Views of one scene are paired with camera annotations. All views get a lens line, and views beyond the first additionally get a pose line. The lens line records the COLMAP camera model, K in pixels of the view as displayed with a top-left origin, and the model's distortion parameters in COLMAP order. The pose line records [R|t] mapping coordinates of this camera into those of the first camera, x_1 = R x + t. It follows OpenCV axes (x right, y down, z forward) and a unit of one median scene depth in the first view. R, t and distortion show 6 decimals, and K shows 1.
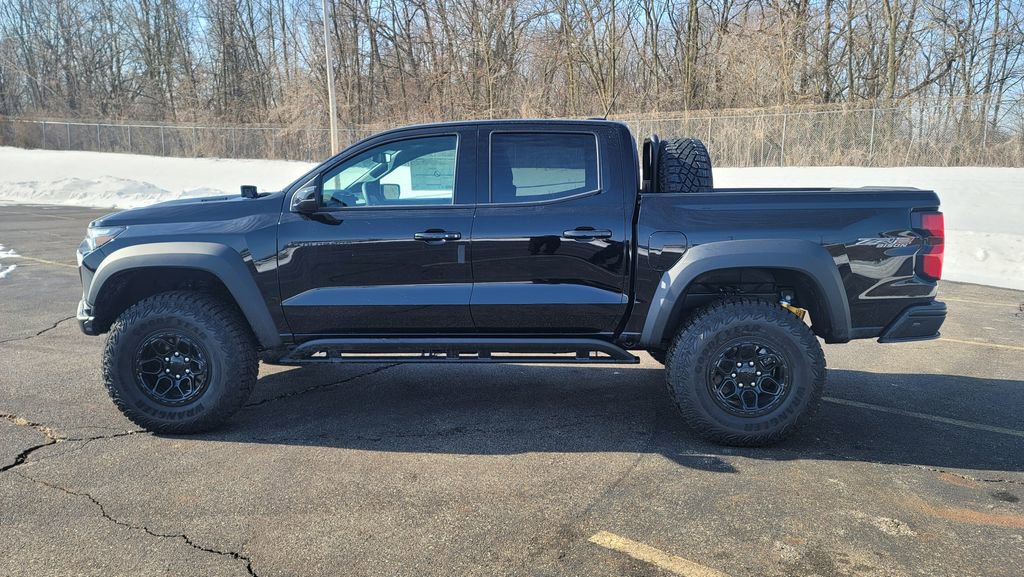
lens RADIAL K [[741.1, 0, 512.0], [0, 741.1, 288.5], [0, 0, 1]] dist [0.037942, -0.000468]
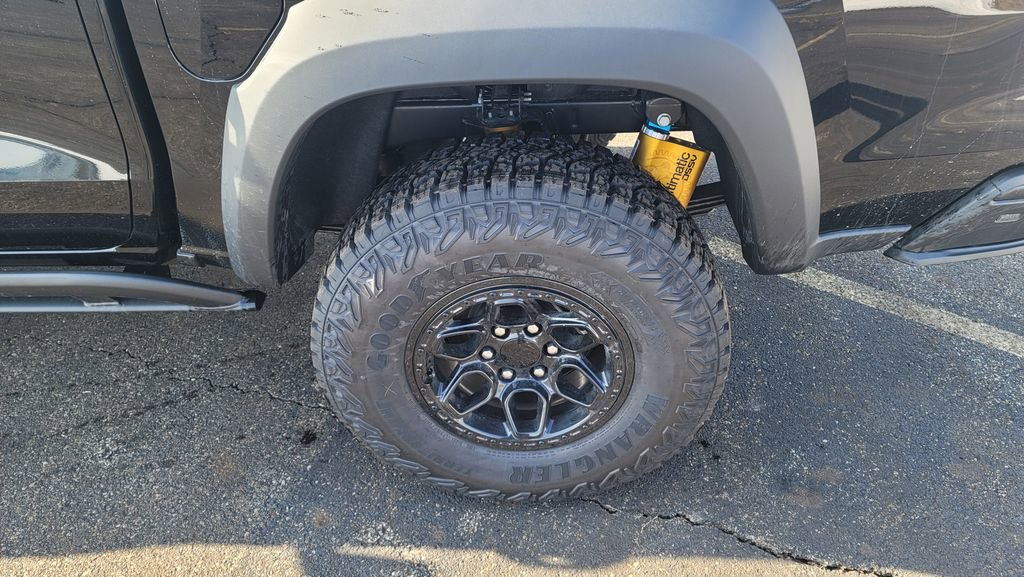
lens RADIAL K [[758.3, 0, 508.4], [0, 758.3, 285.2], [0, 0, 1]] dist [0.057186, -0.048013]
pose [[0.999405, -0.031568, 0.013926, 0.305843], [0.021786, 0.890342, 0.454771, -0.088537], [-0.026755, -0.454197, 0.890499, 0.678306]]
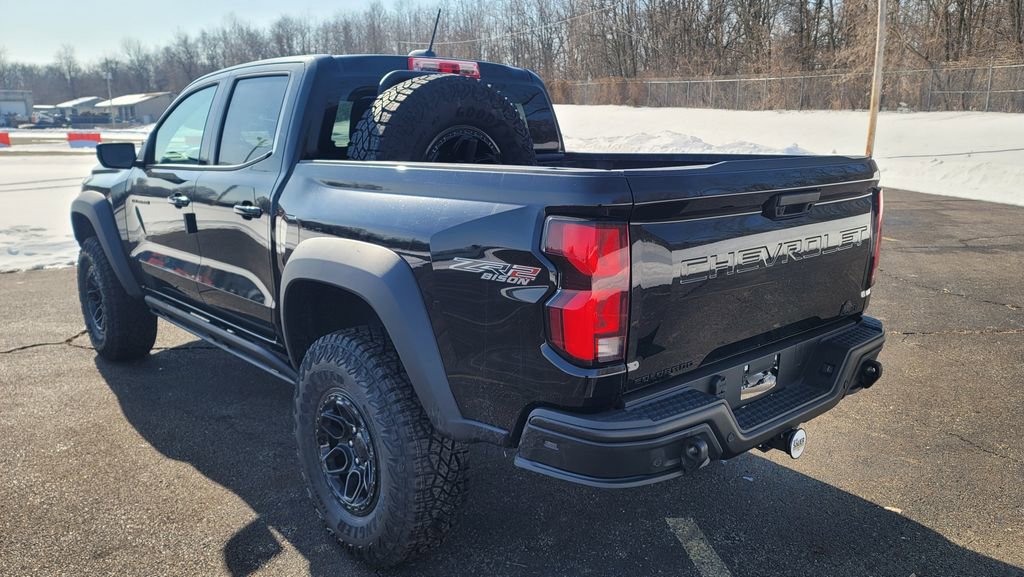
lens RADIAL K [[761.9, 0, 513.2], [0, 761.9, 317.2], [0, 0, 1]] dist [0.000705, -0.001072]
pose [[0.695440, 0.162962, -0.699862, 0.848406], [-0.097388, 0.986334, 0.132894, -0.094167], [0.711954, -0.024261, 0.701807, 0.641992]]
